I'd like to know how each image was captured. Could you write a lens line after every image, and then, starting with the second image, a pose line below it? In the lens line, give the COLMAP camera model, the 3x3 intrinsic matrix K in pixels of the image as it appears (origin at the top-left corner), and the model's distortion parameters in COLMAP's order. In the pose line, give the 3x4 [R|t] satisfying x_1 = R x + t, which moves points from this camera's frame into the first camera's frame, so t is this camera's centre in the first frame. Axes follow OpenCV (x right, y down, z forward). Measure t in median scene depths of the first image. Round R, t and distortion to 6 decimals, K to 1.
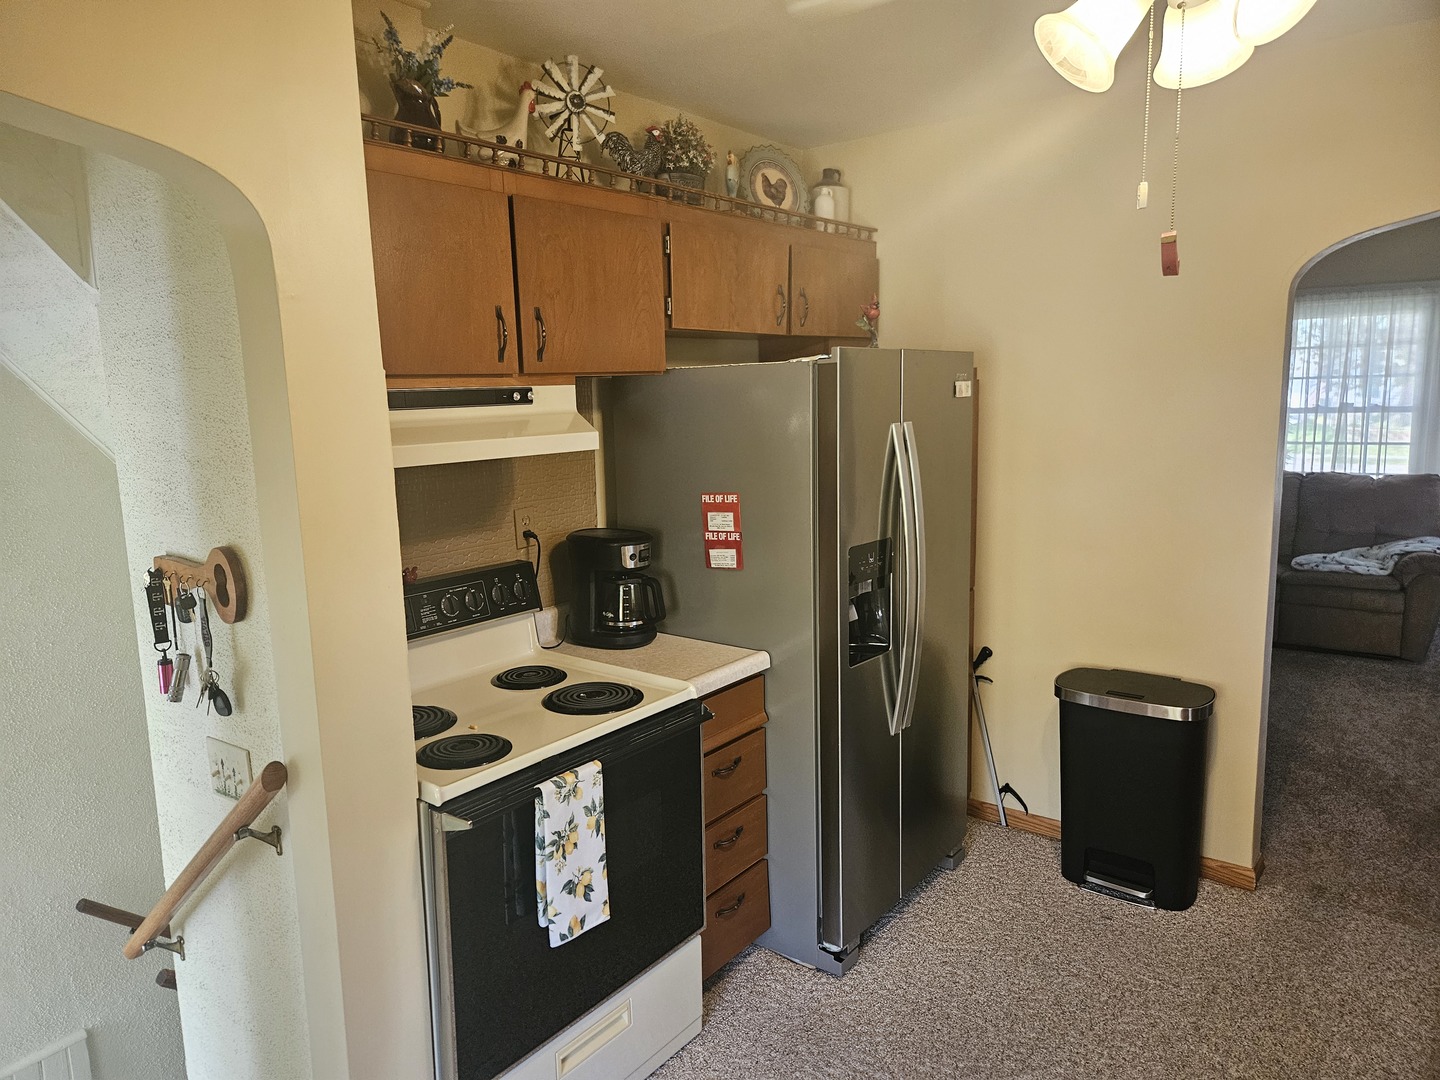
lens RADIAL K [[967.4, 0, 720.0], [0, 967.4, 540.0], [0, 0, 1]] dist [-0.000790, -0.006530]
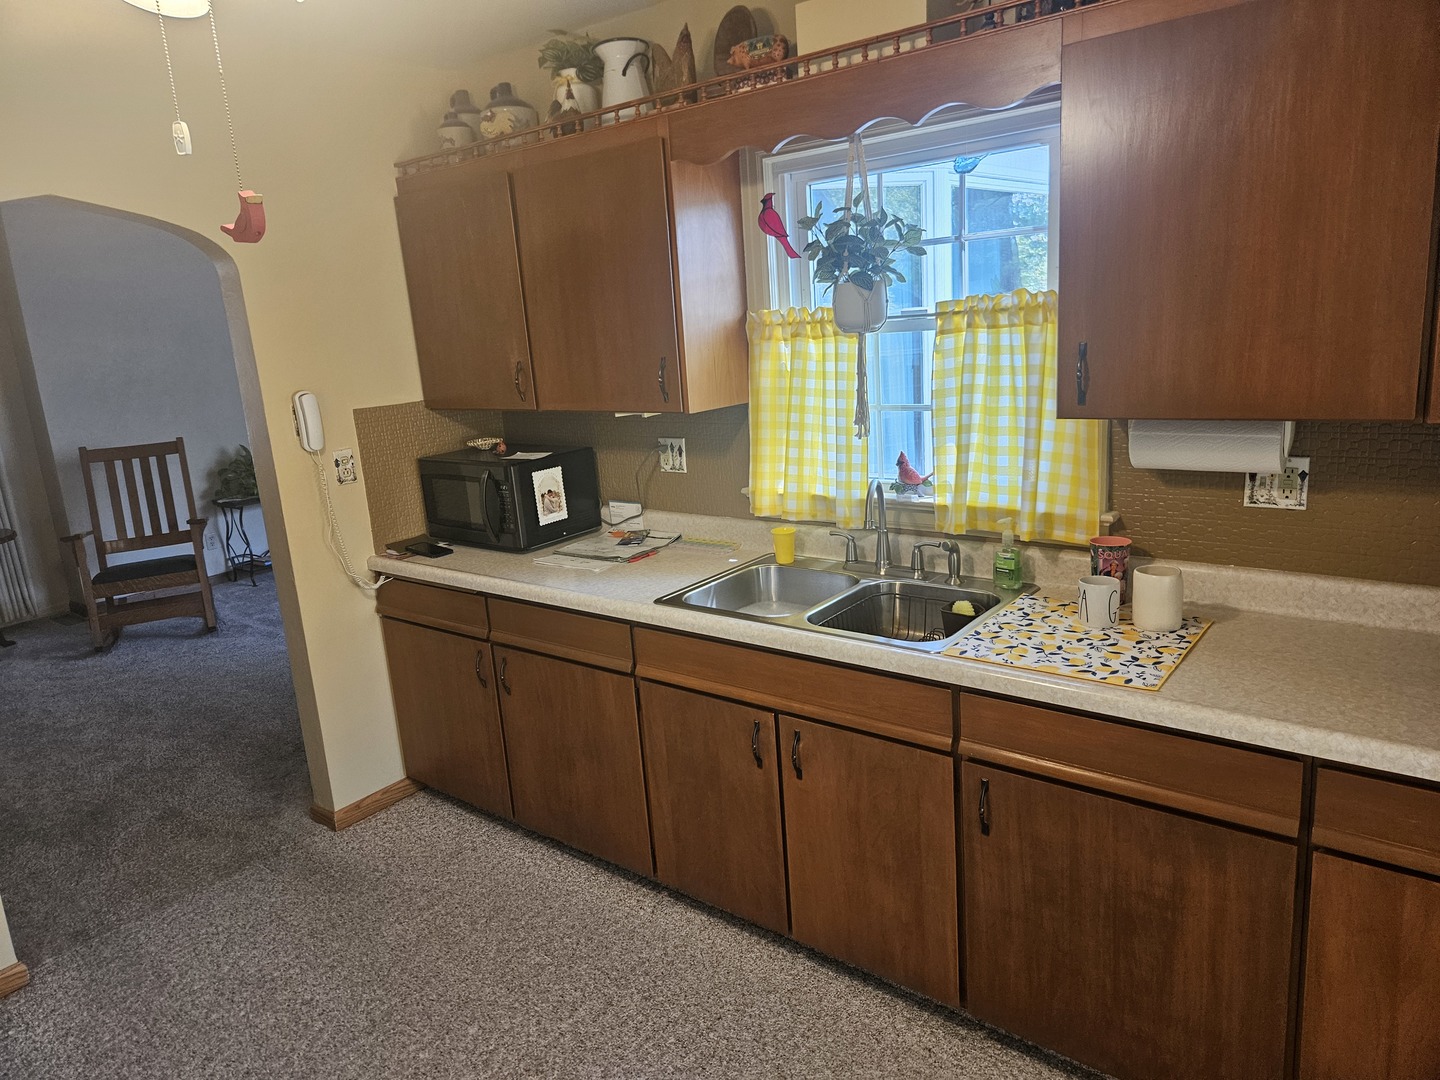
lens RADIAL K [[967.4, 0, 720.0], [0, 967.4, 540.0], [0, 0, 1]] dist [-0.000790, -0.006530]
pose [[0.013283, -0.213059, 0.976949, -0.212086], [0.221273, 0.953438, 0.204923, -0.055382], [-0.975122, 0.213450, 0.059809, 0.307347]]
